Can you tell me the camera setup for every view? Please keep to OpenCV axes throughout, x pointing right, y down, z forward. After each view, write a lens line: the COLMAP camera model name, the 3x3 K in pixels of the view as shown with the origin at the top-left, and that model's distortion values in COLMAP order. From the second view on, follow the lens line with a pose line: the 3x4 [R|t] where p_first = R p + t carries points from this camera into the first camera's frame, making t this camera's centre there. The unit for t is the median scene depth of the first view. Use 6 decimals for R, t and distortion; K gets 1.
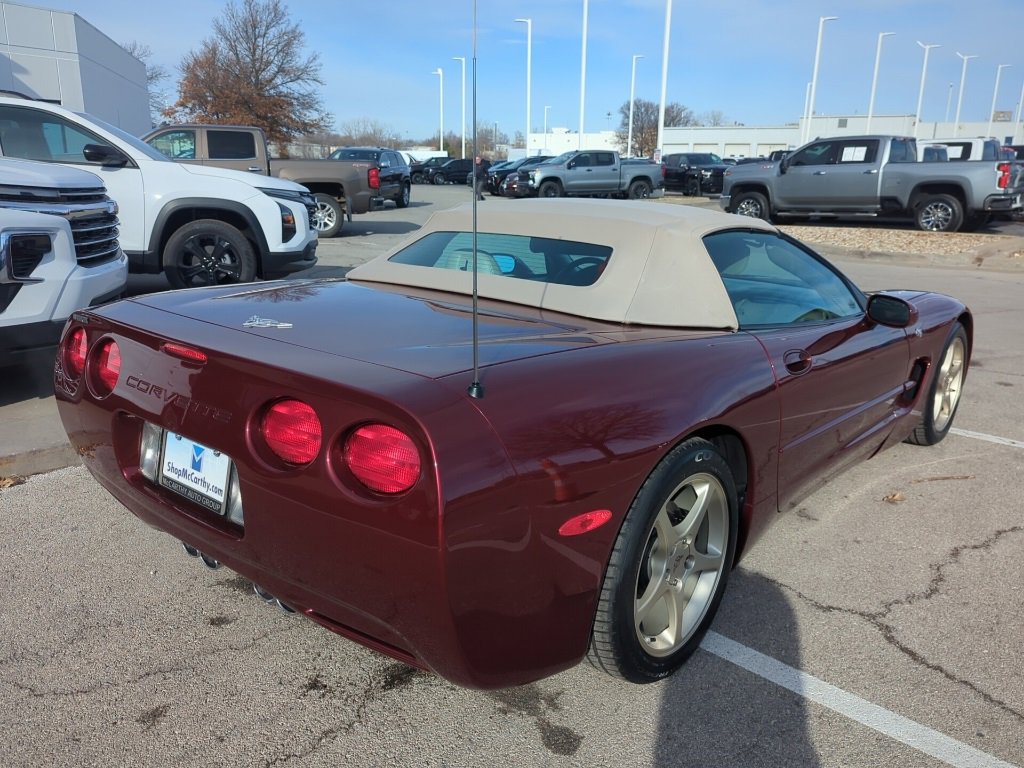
lens RADIAL K [[819.5, 0, 508.1], [0, 819.5, 384.4], [0, 0, 1]] dist [0.060699, -0.058945]
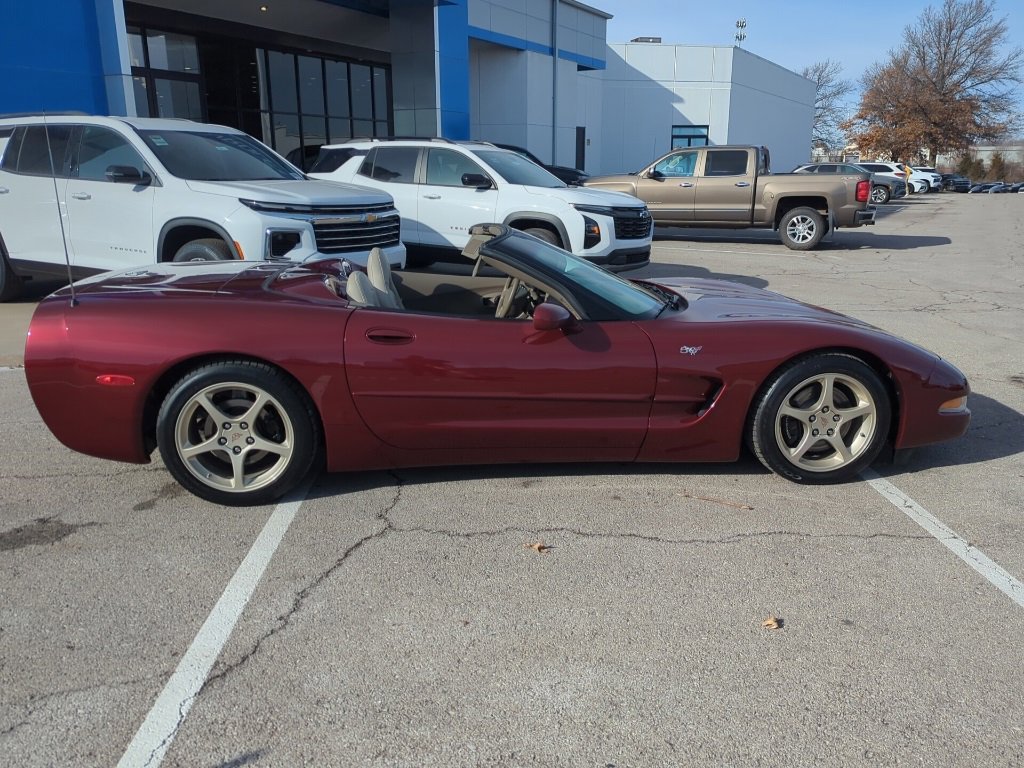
lens RADIAL K [[819.5, 0, 508.1], [0, 819.5, 384.4], [0, 0, 1]] dist [0.060699, -0.058945]
pose [[0.716450, 0.155221, -0.680151, 0.749439], [-0.164397, 0.985042, 0.051631, -0.026382], [0.677992, 0.074824, 0.731252, 0.070463]]
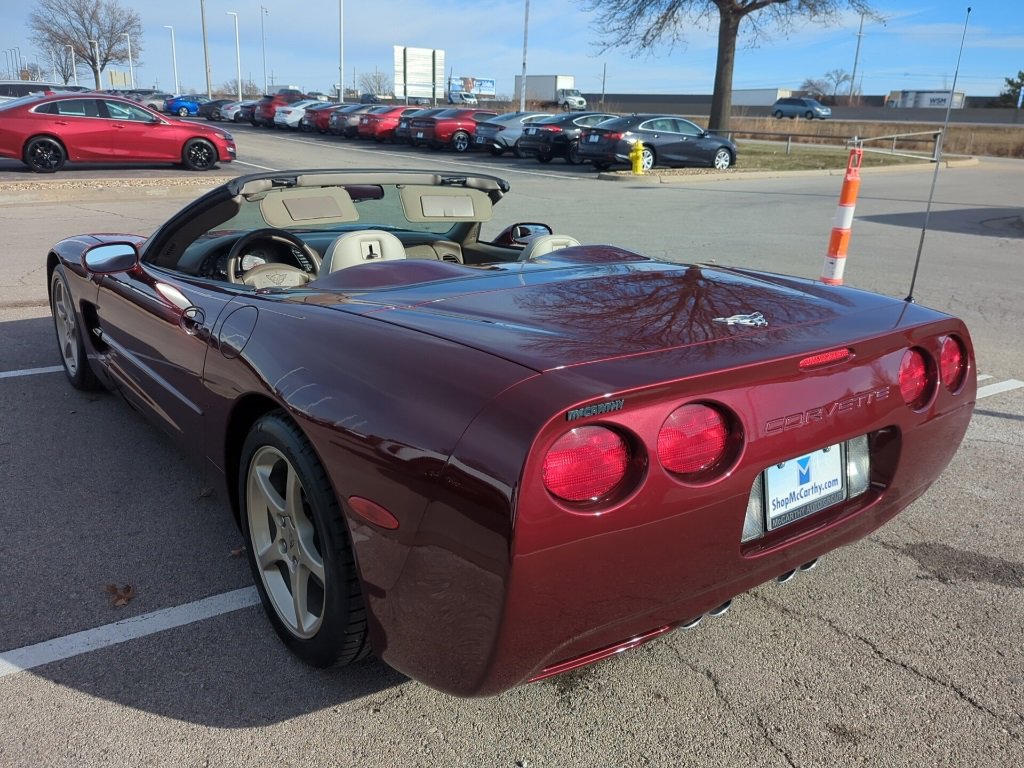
lens RADIAL K [[817.4, 0, 507.9], [0, 817.4, 387.3], [0, 0, 1]] dist [0.056856, -0.050514]
pose [[0.213943, -0.312181, 0.925620, -0.526156], [0.225337, 0.937776, 0.264197, -0.131333], [-0.950501, 0.152054, 0.270976, 0.433907]]
